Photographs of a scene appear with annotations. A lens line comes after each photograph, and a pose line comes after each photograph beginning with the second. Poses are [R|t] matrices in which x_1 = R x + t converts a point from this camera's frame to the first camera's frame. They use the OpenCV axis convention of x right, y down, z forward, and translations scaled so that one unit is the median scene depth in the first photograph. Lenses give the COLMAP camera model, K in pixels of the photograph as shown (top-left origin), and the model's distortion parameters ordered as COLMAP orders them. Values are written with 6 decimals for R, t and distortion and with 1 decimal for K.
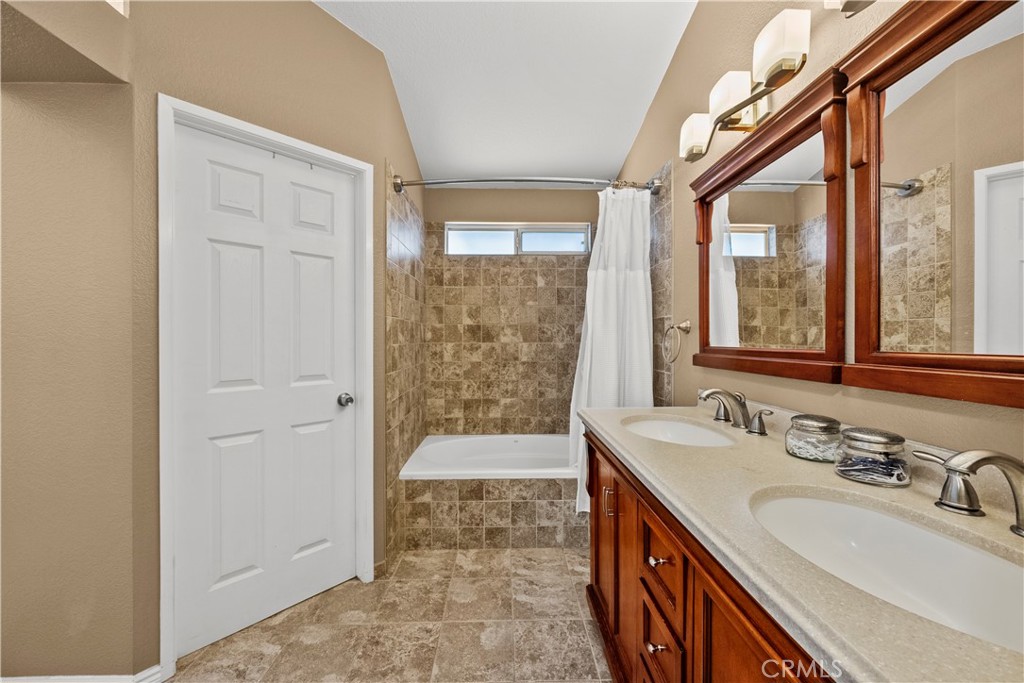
lens RADIAL K [[397.2, 0, 506.8], [0, 397.2, 339.2], [0, 0, 1]] dist [0.000074, -0.000430]
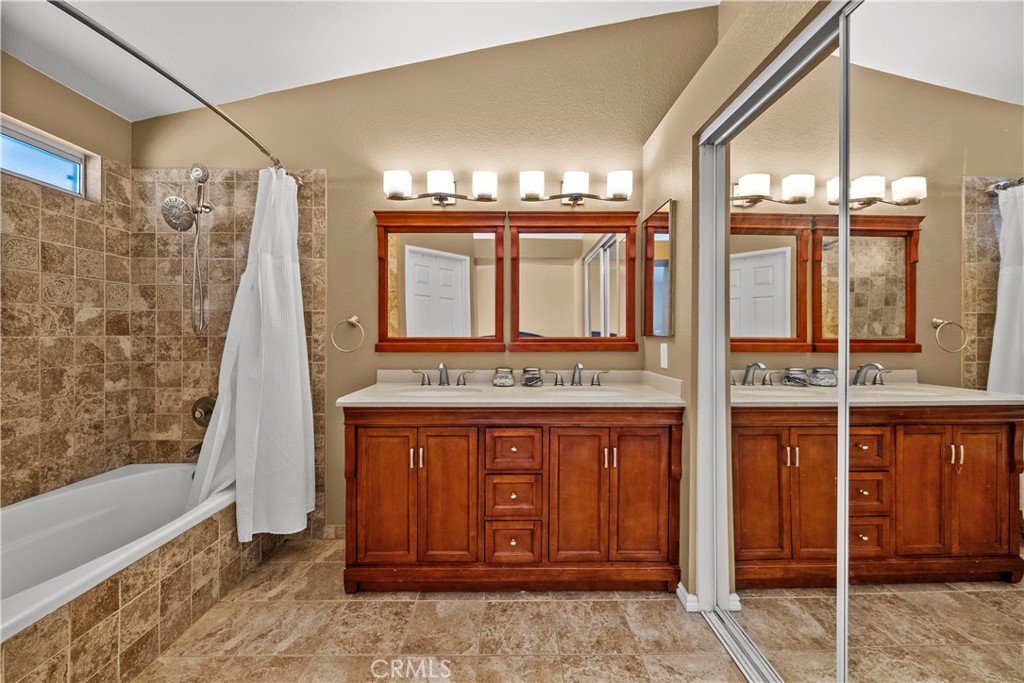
lens RADIAL K [[397.2, 0, 521.6], [0, 397.2, 333.2], [0, 0, 1]] dist [0.000074, -0.000430]
pose [[-0.018806, 0.007940, 0.999792, -0.645956], [-0.001193, 0.999968, -0.007964, 0.011016], [-0.999822, -0.001342, -0.018796, 0.428077]]
